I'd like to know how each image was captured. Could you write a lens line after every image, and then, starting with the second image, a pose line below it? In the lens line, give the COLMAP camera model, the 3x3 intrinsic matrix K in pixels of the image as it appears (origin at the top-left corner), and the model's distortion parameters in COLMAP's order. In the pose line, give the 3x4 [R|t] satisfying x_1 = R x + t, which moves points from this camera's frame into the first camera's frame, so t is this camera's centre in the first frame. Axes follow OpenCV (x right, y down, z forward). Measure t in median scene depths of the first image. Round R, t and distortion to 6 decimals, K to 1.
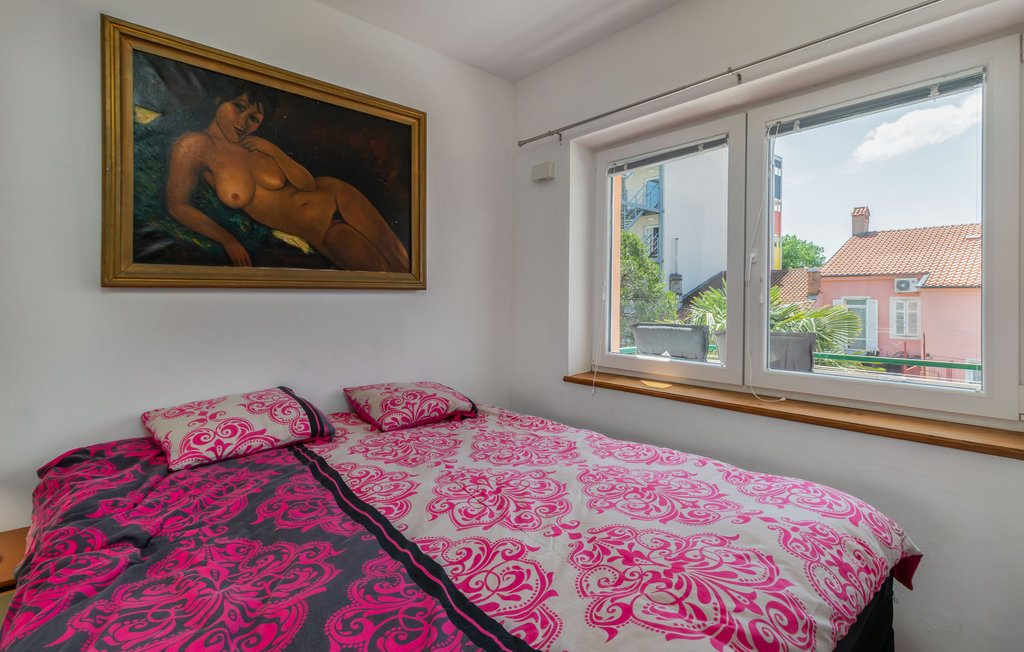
lens RADIAL K [[482.7, 0, 504.3], [0, 482.7, 294.3], [0, 0, 1]] dist [0.000875, 0.000495]
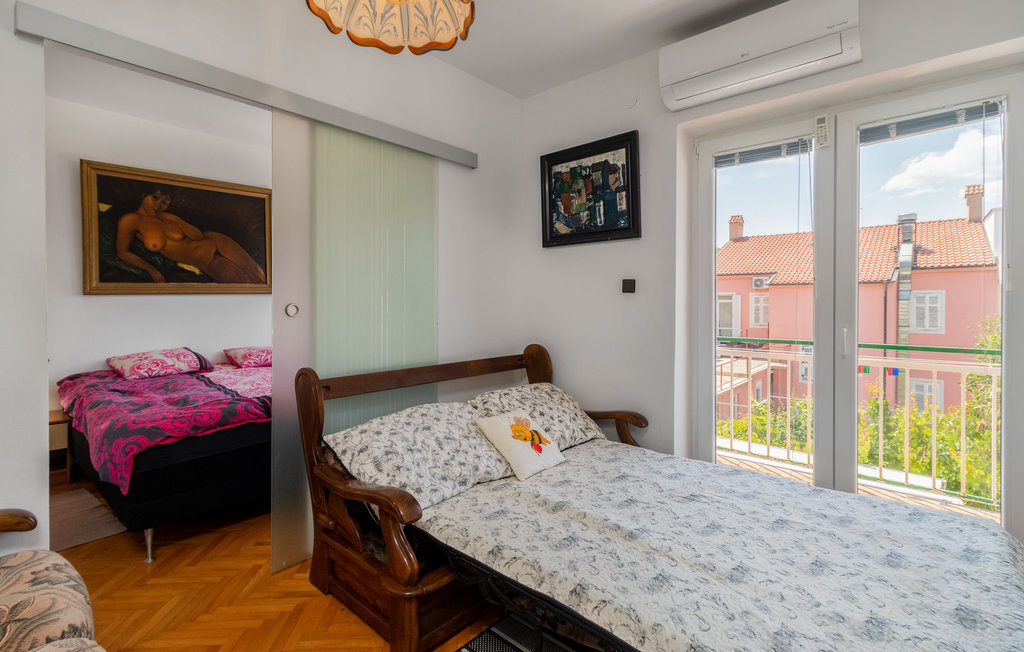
lens RADIAL K [[479.5, 0, 510.2], [0, 479.5, 302.5], [0, 0, 1]] dist [0.000470, -0.000195]
pose [[0.990805, -0.012436, 0.134724, 0.541449], [0.009723, 0.999737, 0.020779, -0.006415], [-0.134947, -0.019278, 0.990665, -1.006559]]
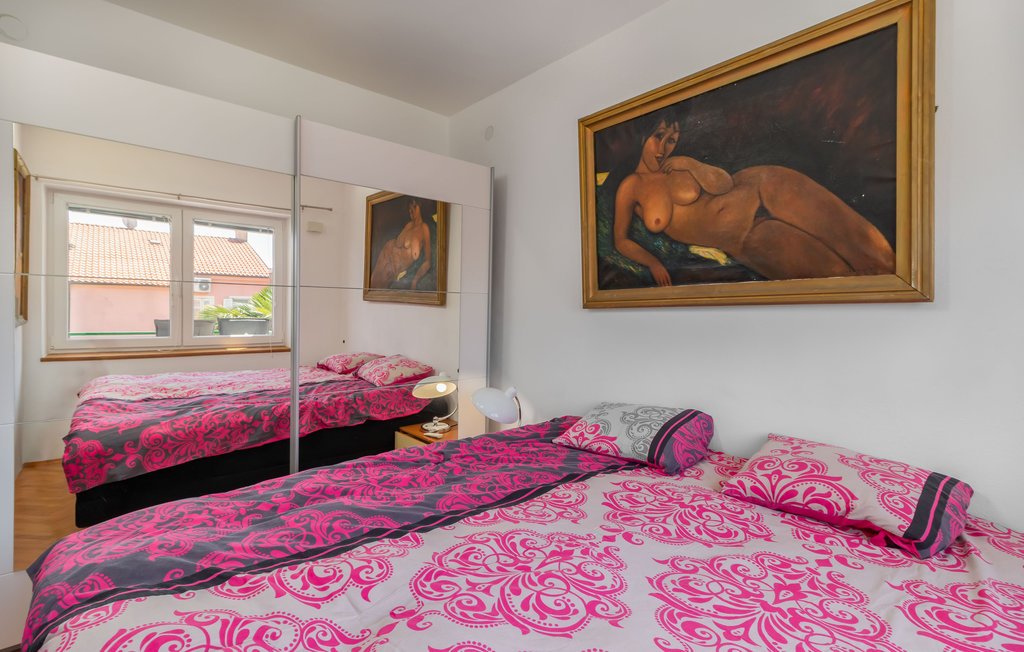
lens RADIAL K [[475.0, 0, 512.0], [0, 475.0, 326.0], [0, 0, 1]] dist [-0.025677, 0.000039]
pose [[-0.021383, 0.011654, -0.999703, 0.482716], [-0.001123, 0.999931, 0.011681, 0.016163], [0.999771, 0.001373, -0.021369, 0.680335]]
